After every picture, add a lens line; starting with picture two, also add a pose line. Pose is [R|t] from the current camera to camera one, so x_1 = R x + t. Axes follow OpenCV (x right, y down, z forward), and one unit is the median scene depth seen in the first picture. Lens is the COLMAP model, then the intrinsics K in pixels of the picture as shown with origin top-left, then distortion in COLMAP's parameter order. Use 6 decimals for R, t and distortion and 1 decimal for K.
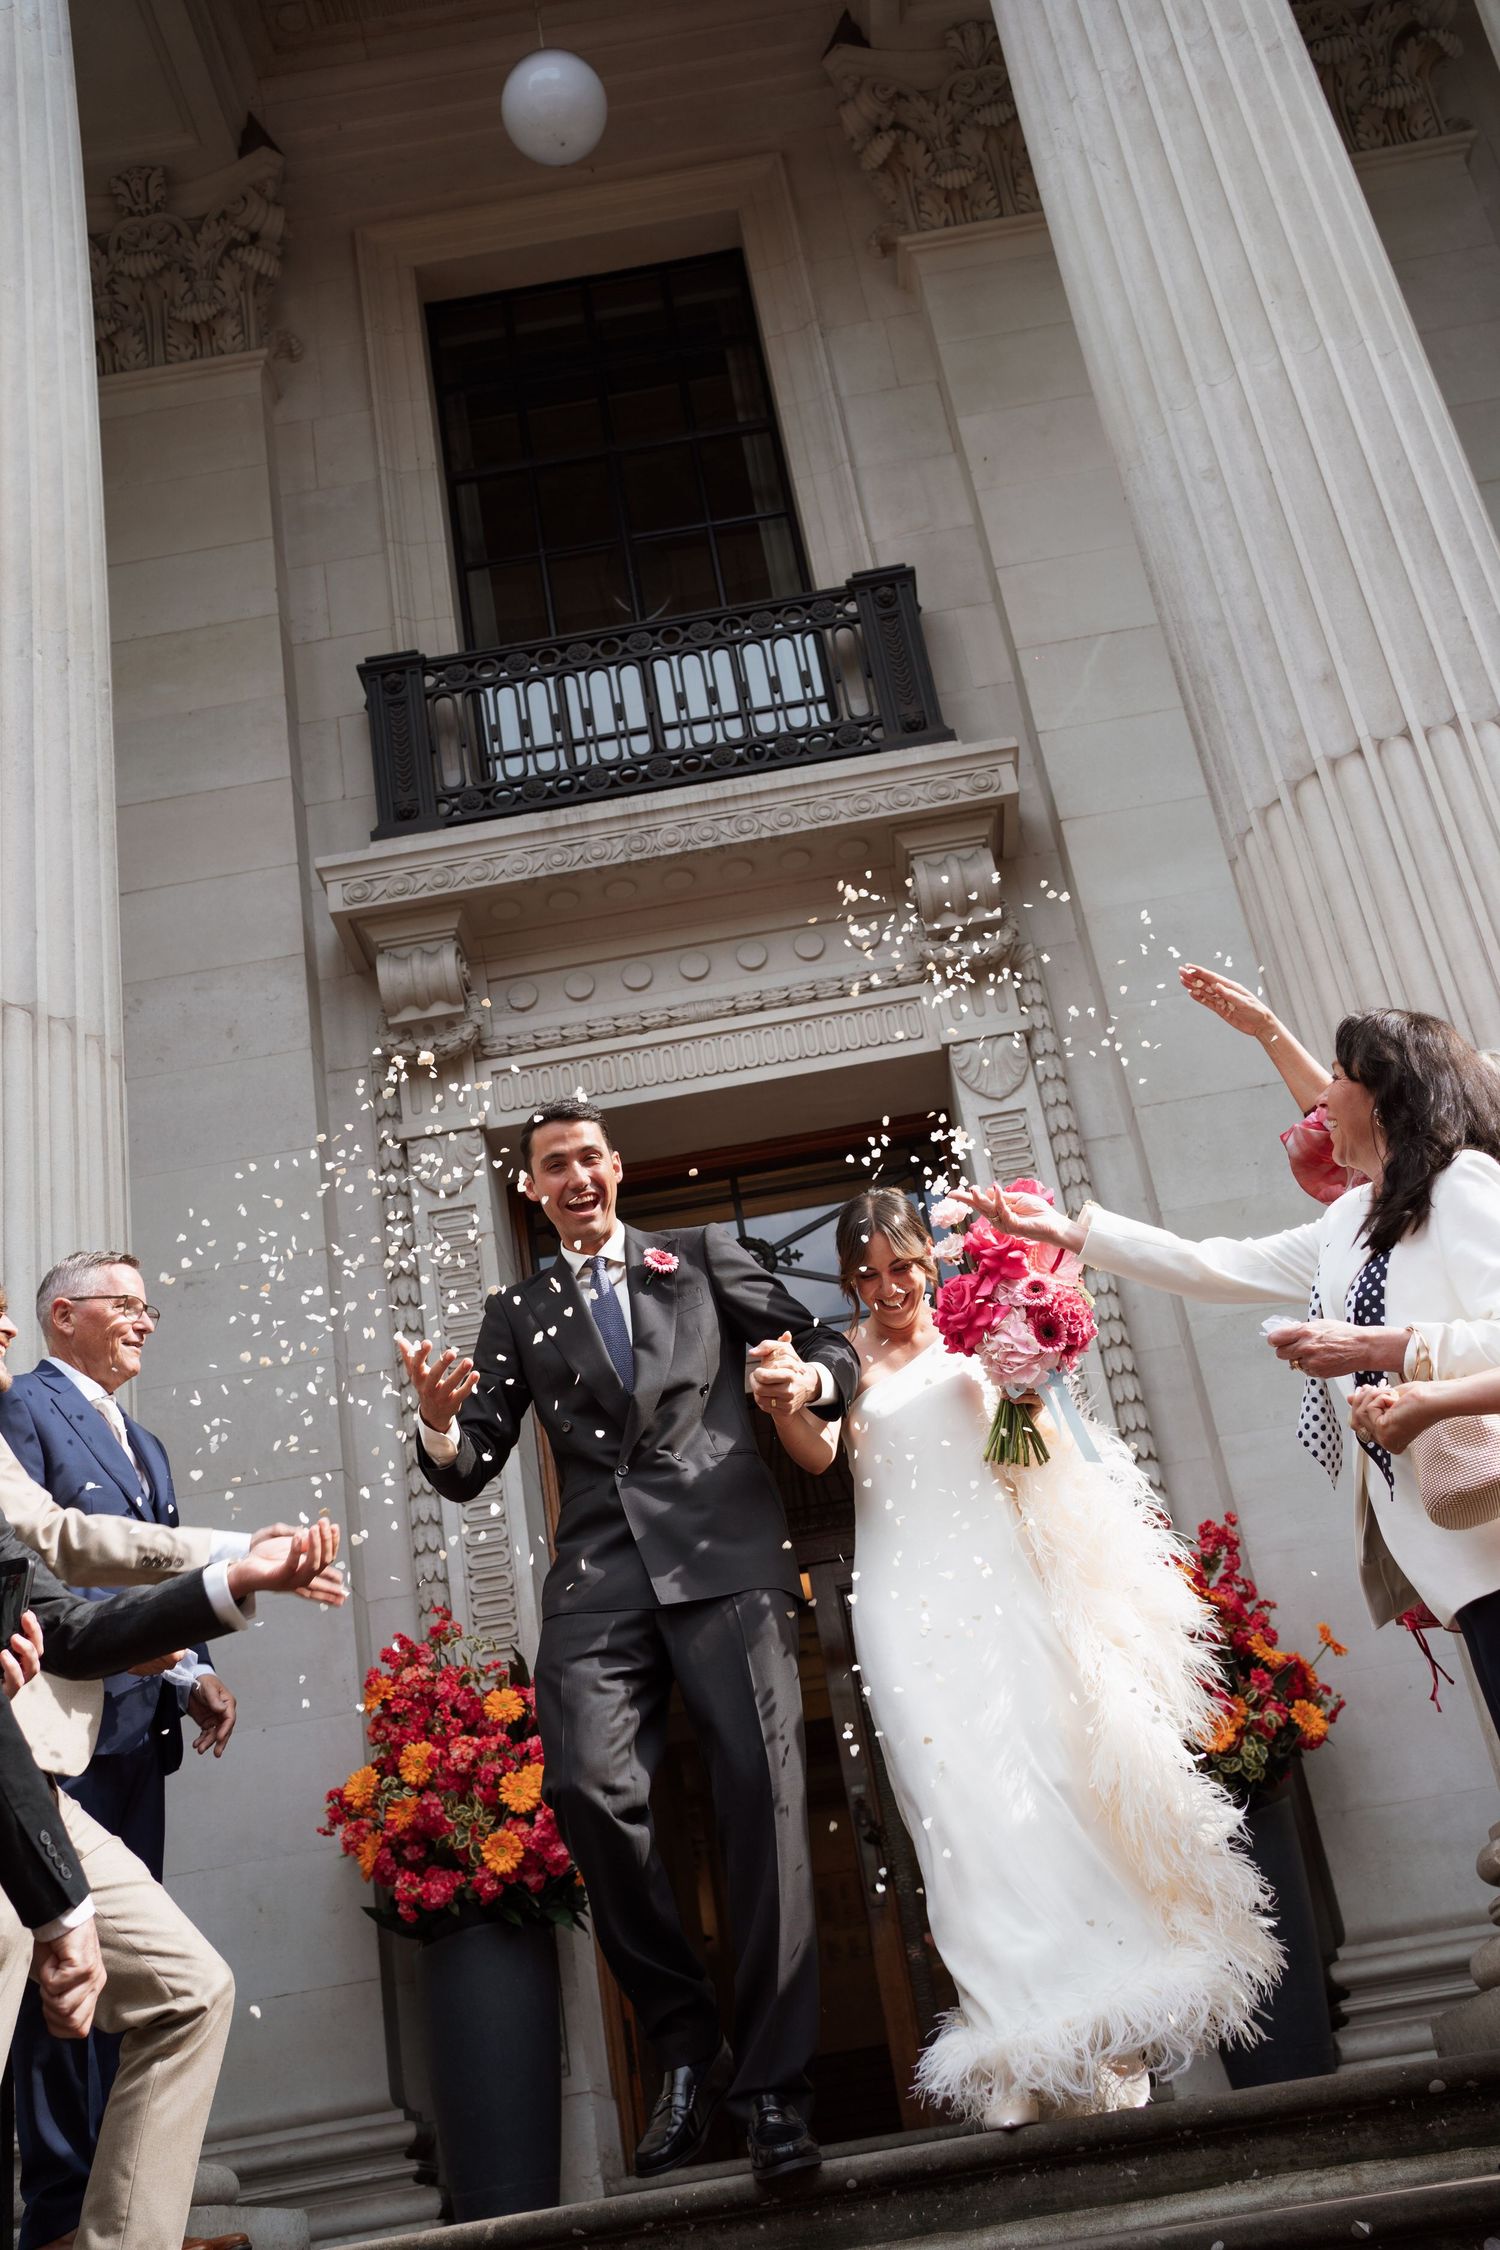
lens RADIAL K [[2328.1, 0, 732.3], [0, 2328.1, 1127.3], [0, 0, 1]] dist [0.047060, 0.000000]
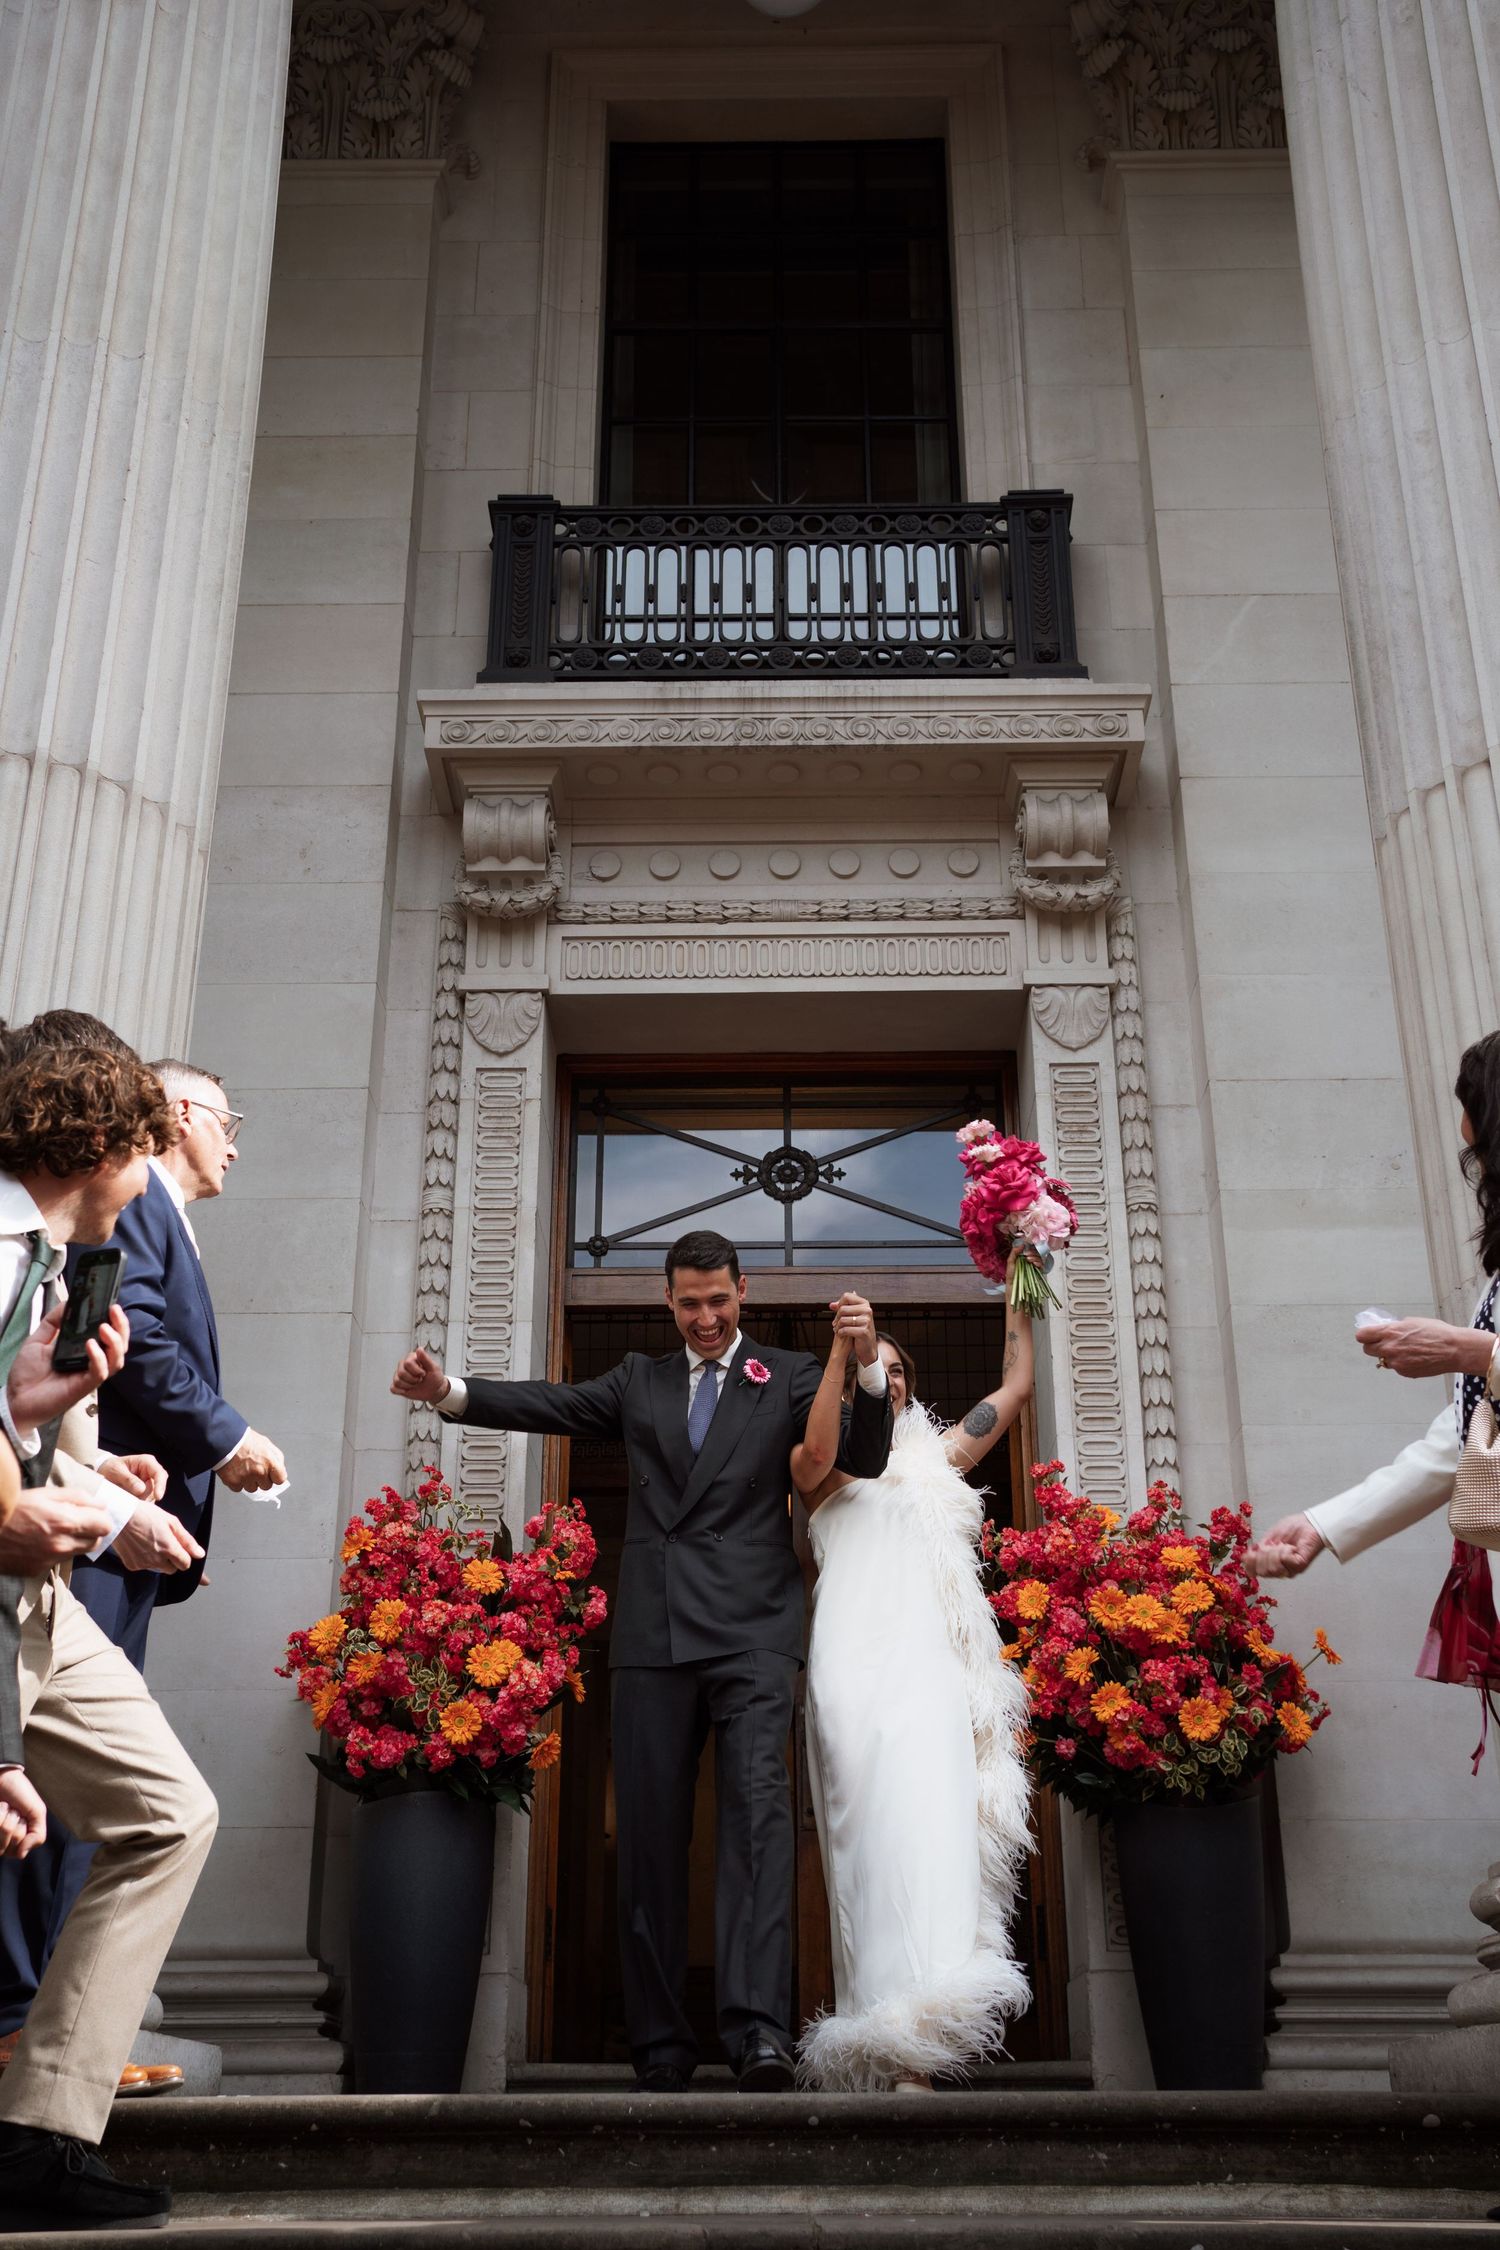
lens RADIAL K [[2328.1, 0, 745.8], [0, 2328.1, 1126.7], [0, 0, 1]] dist [0.047060, 0.000000]
pose [[0.986628, 0.162818, 0.007476, -0.022378], [-0.162979, 0.986044, 0.033979, 0.008716], [-0.001839, -0.034743, 0.999395, 0.023498]]
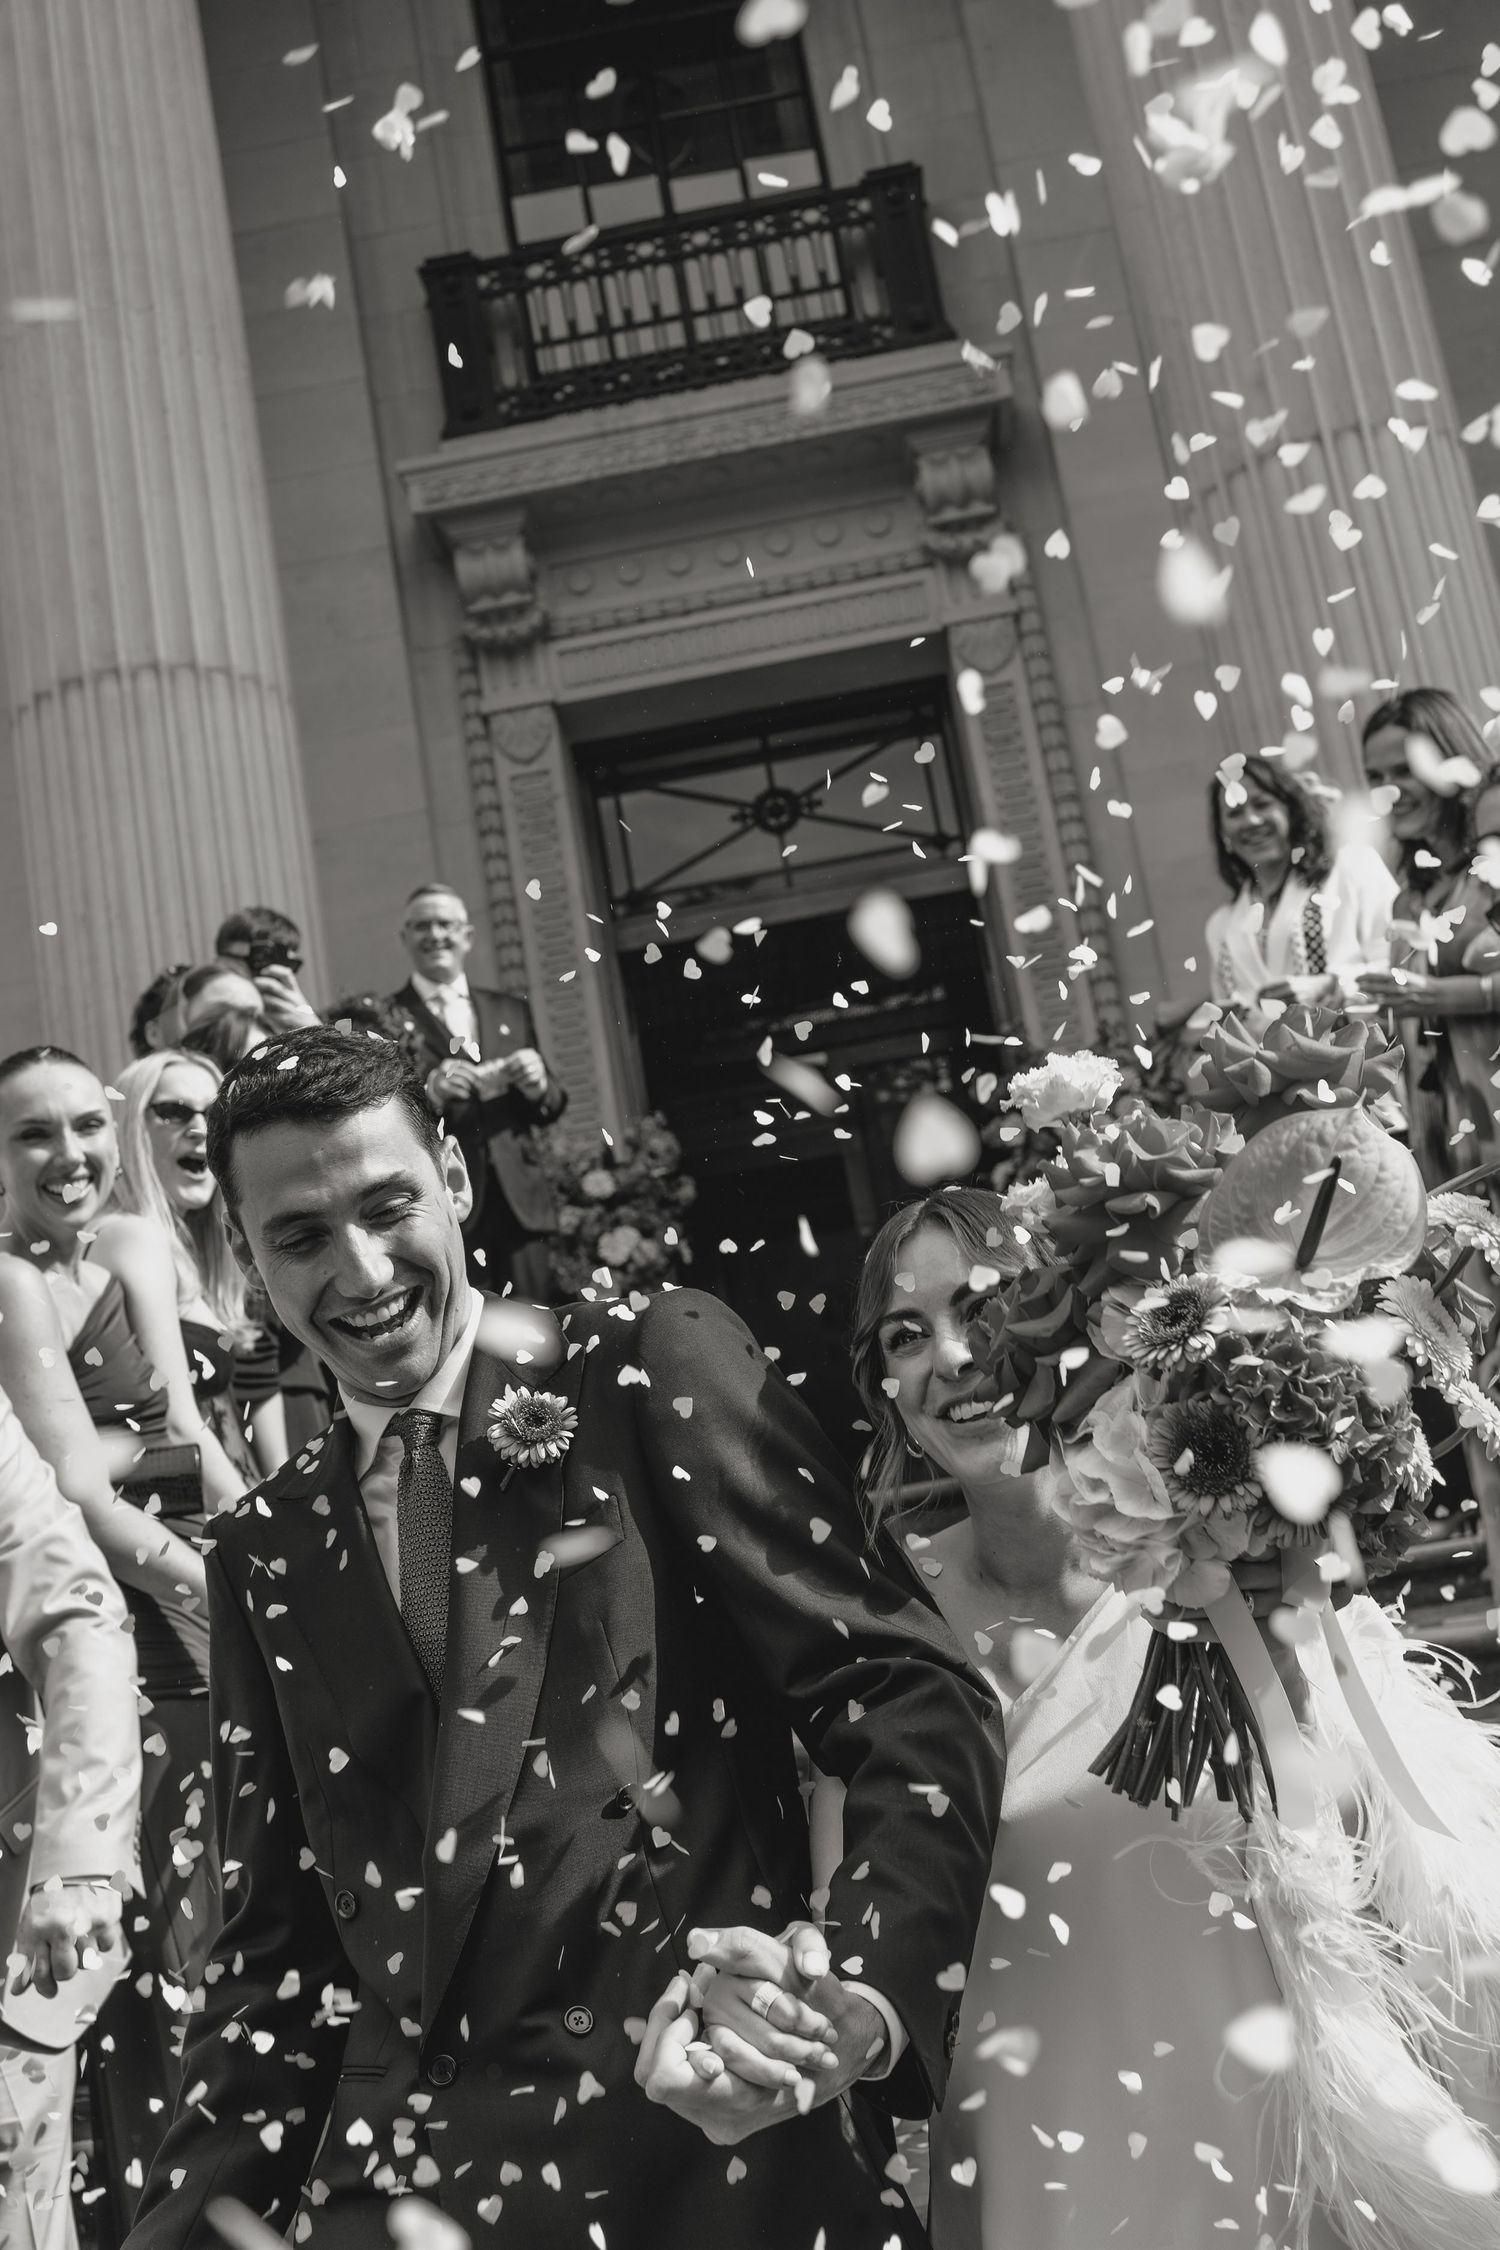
lens RADIAL K [[2328.1, 0, 729.2], [0, 2328.1, 1115.1], [0, 0, 1]] dist [0.047060, 0.000000]
pose [[0.999889, -0.014864, 0.000628, -0.021447], [0.014283, 0.970887, 0.239113, -0.077778], [-0.004164, -0.239077, 0.970992, -0.194356]]
